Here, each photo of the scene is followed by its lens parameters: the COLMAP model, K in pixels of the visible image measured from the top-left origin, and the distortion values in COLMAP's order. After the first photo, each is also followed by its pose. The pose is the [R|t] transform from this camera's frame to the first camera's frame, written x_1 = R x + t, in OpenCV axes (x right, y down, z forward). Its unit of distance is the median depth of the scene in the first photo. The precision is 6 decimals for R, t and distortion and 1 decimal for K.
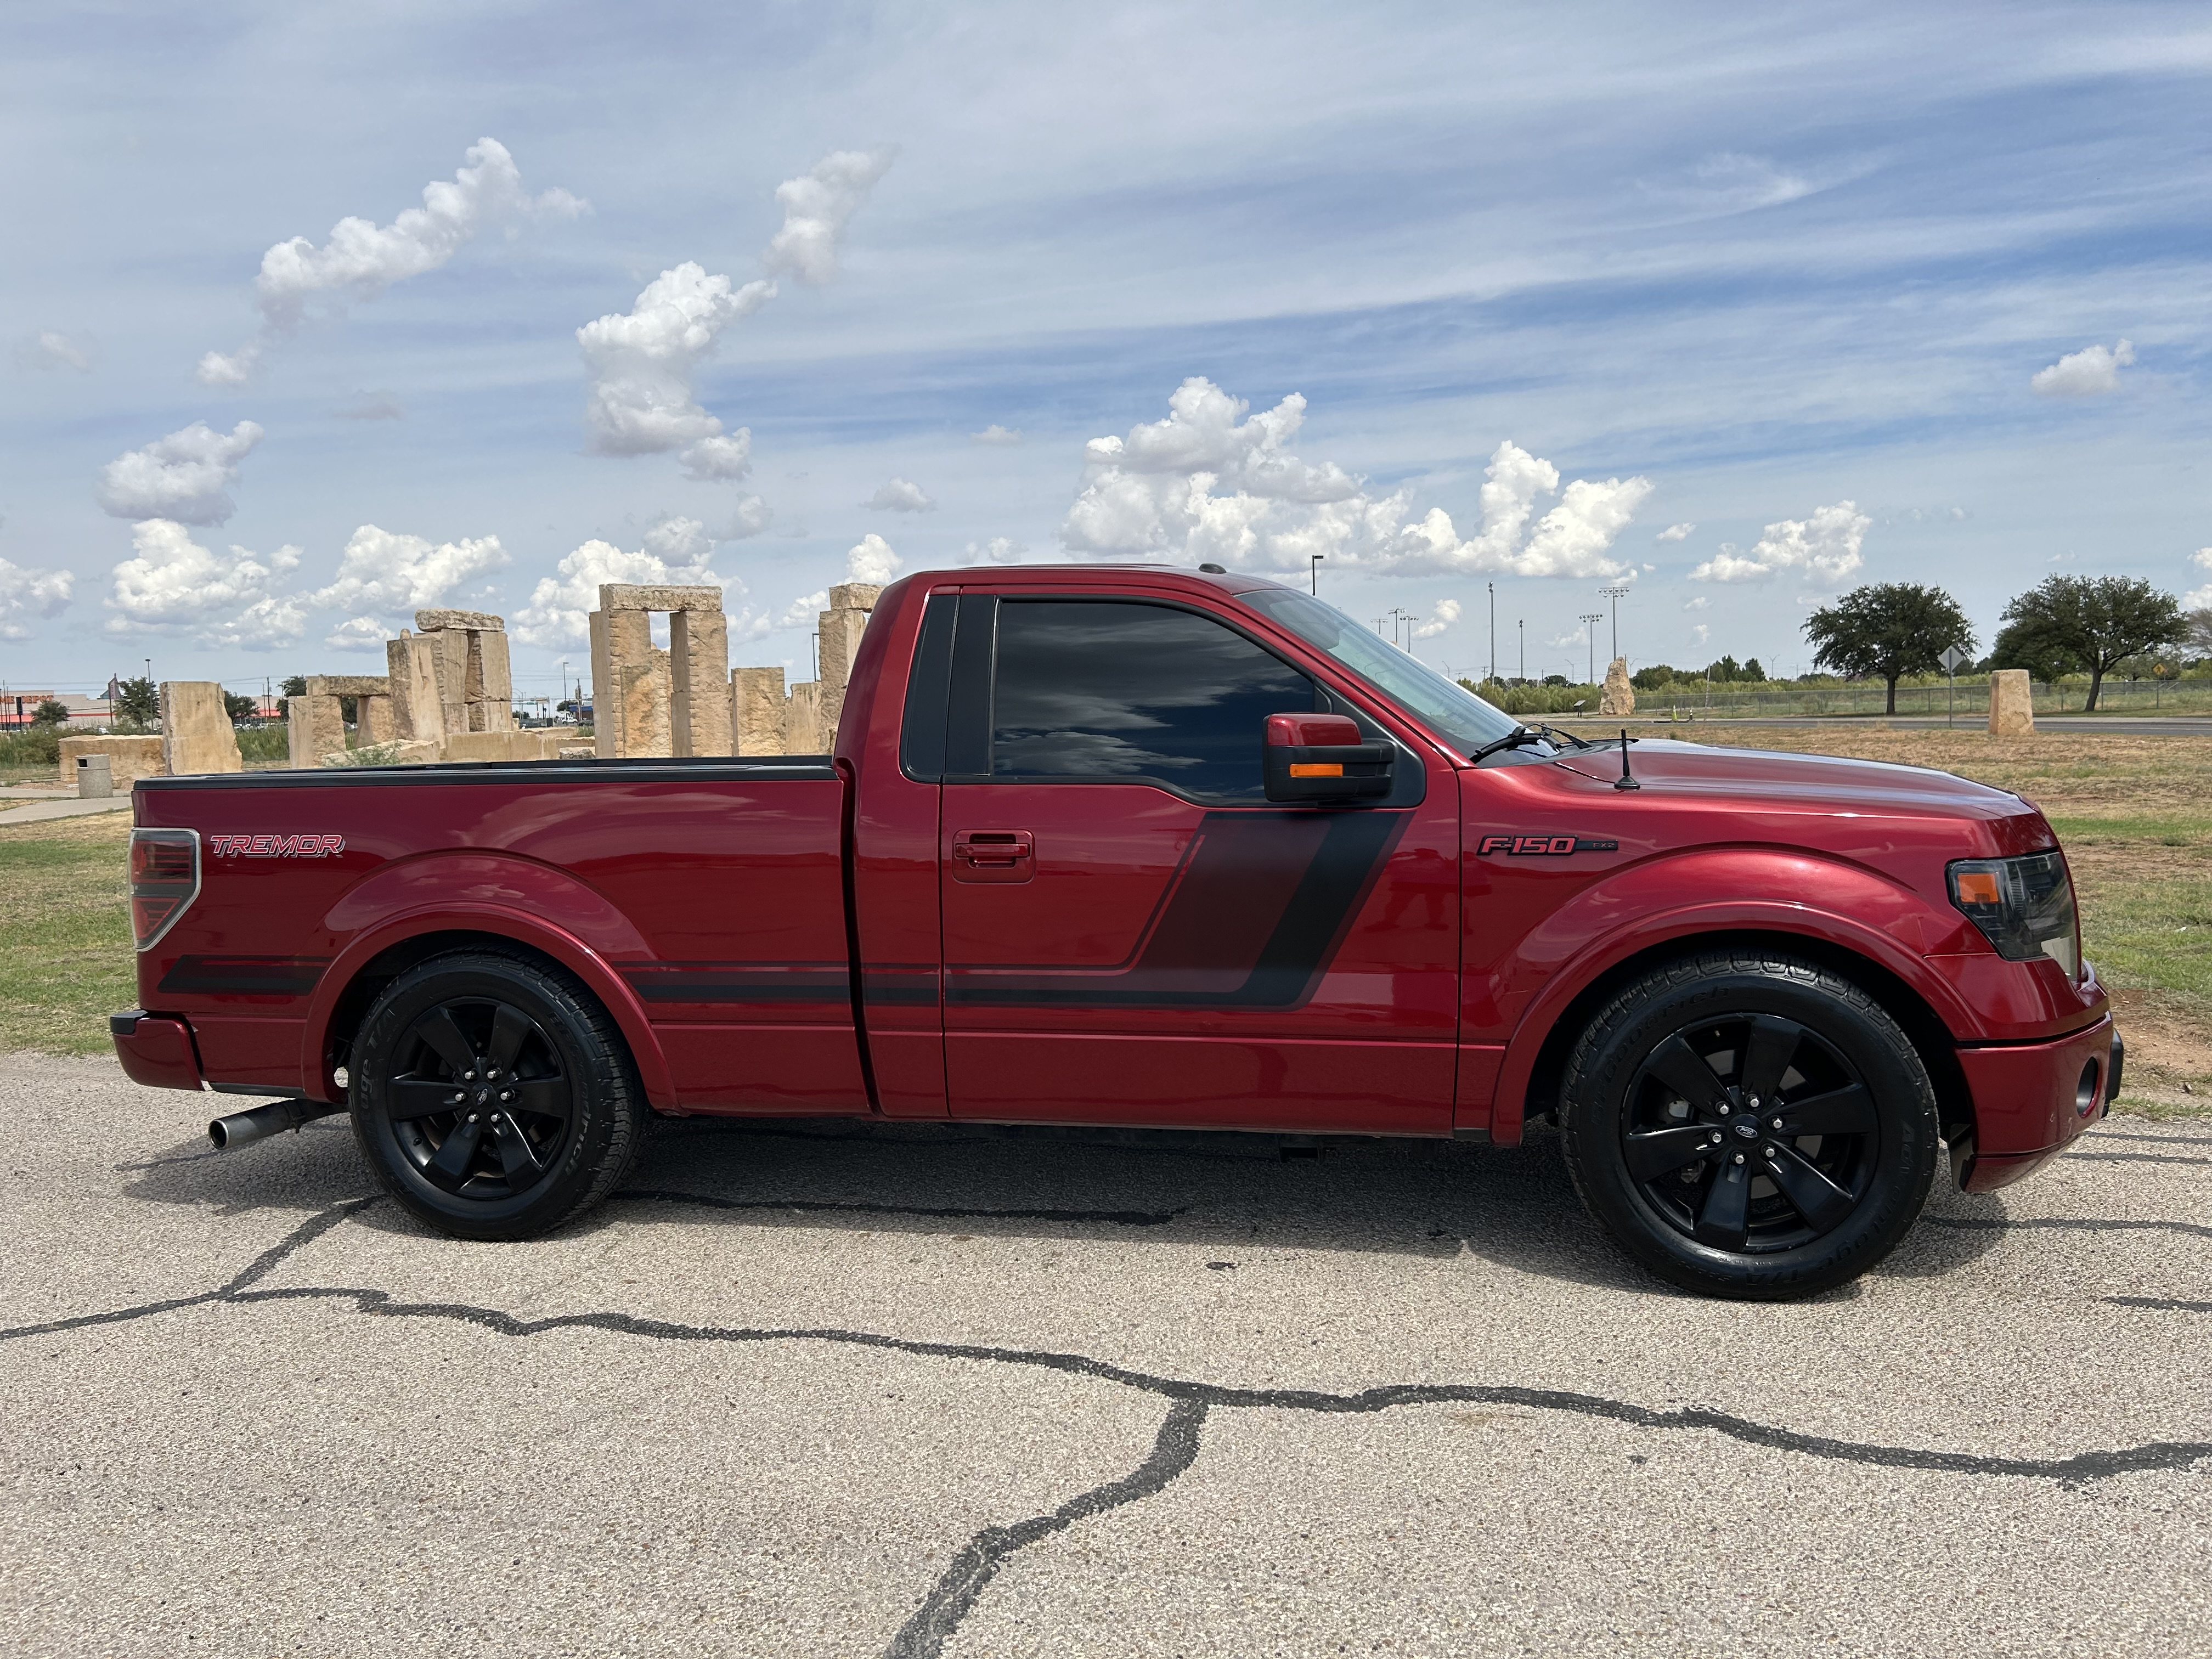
lens RADIAL K [[1750.2, 0, 1106.0], [0, 1750.2, 829.5], [0, 0, 1]] dist [0.035010, -0.041239]
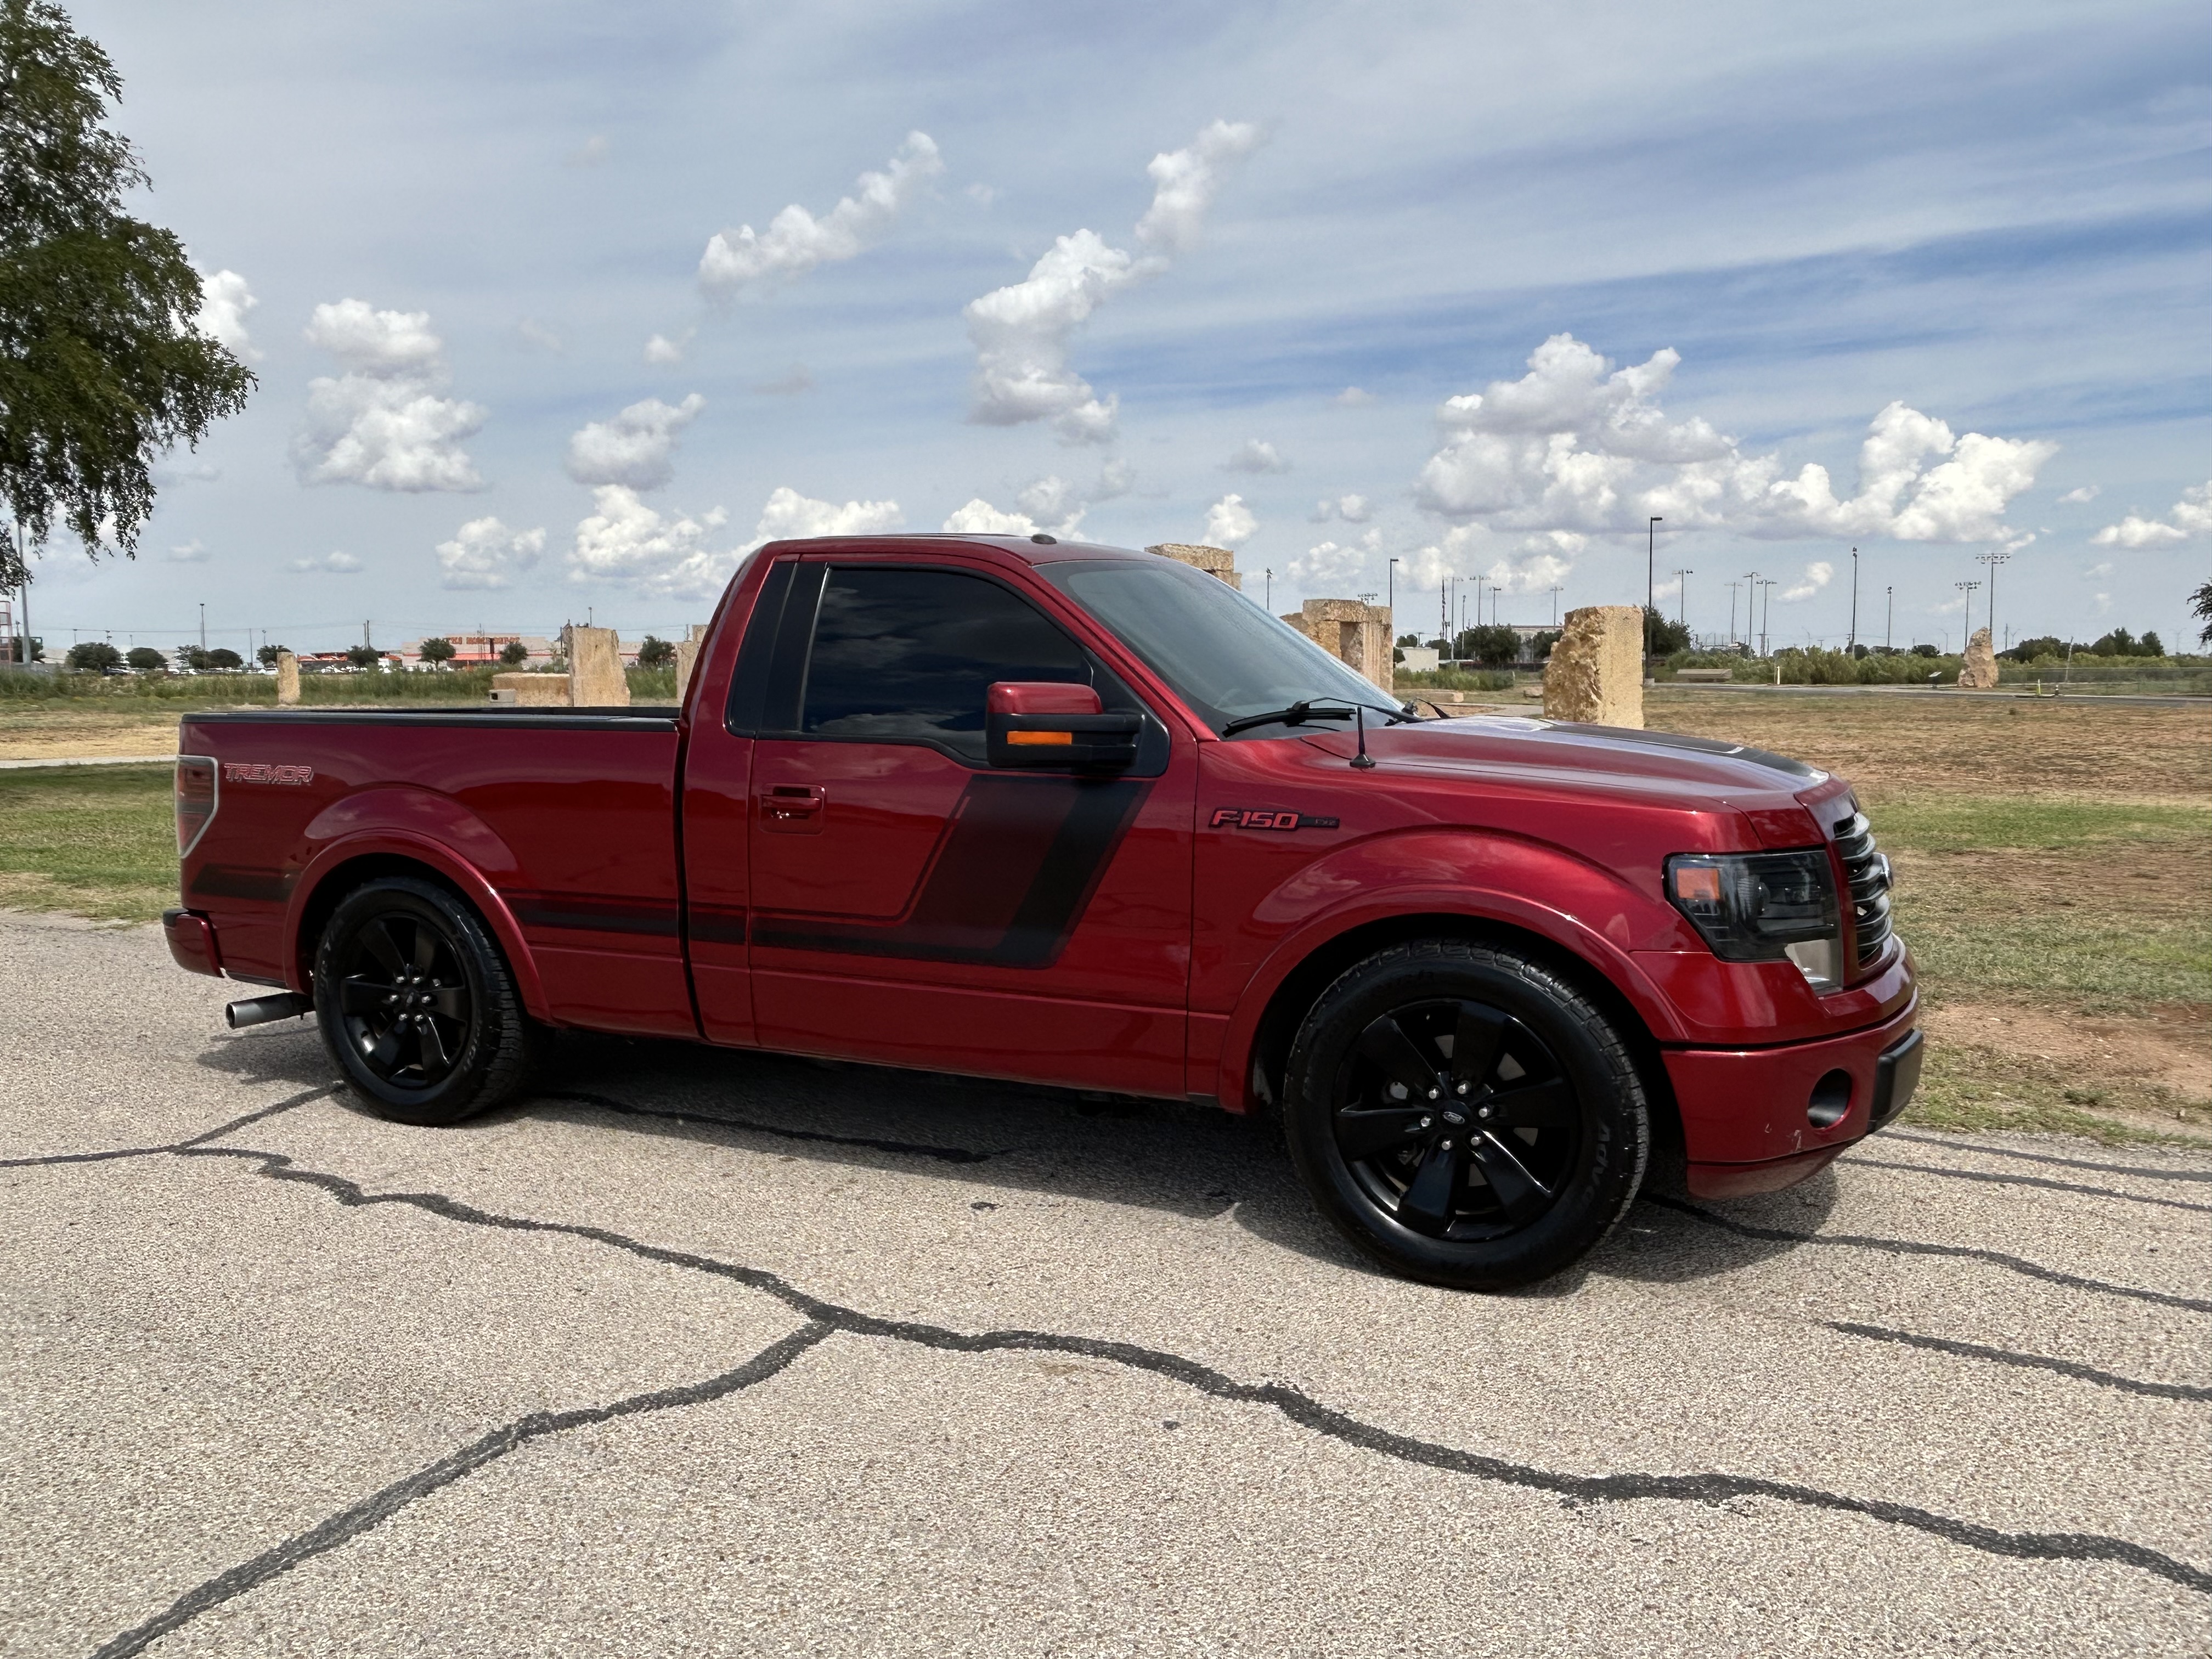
lens RADIAL K [[1680.9, 0, 1106.0], [0, 1680.9, 829.5], [0, 0, 1]] dist [-0.002692, -0.002240]
pose [[0.974094, 0.044022, -0.221816, 0.307891], [-0.037353, 0.998718, 0.034173, -0.012241], [0.223036, -0.025002, 0.974489, 0.034027]]
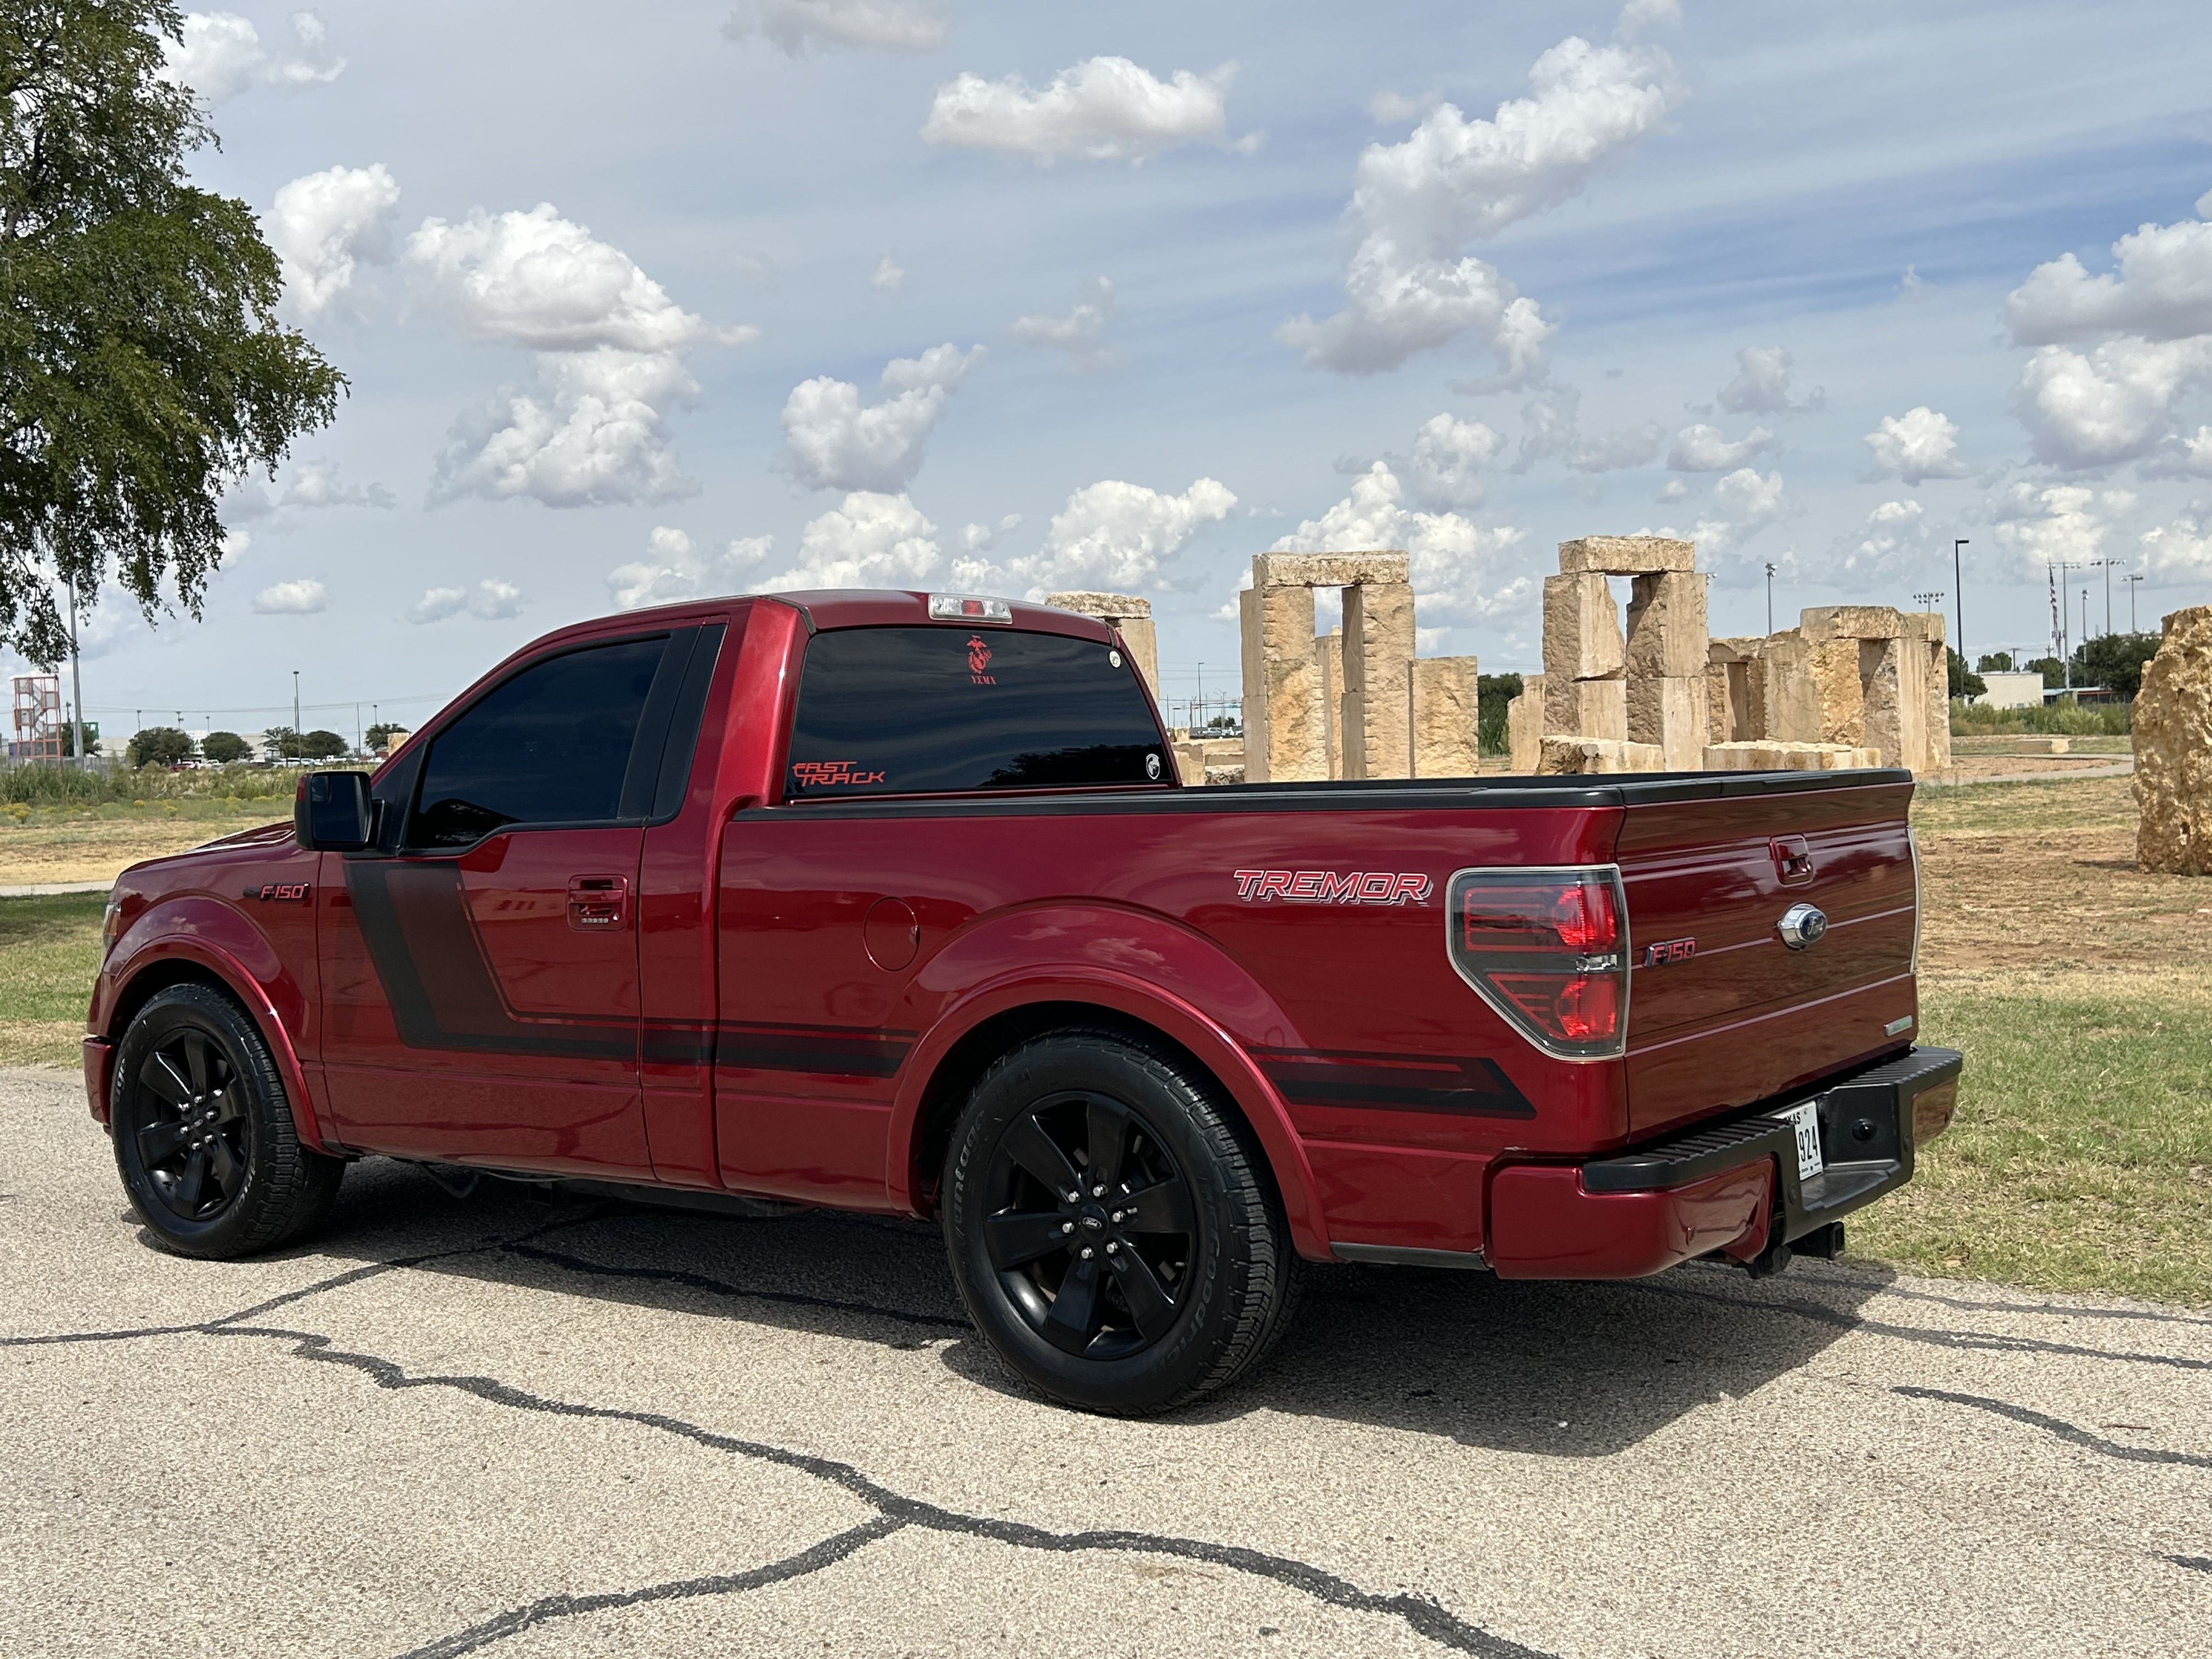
lens RADIAL K [[2470.7, 0, 1108.3], [0, 2470.7, 840.7], [0, 0, 1]] dist [0.028666, -0.019898]
pose [[0.919391, 0.012068, -0.393159, 0.461792], [-0.017654, 0.999788, -0.010594, -0.007838], [0.392948, 0.016681, 0.919410, -0.094779]]
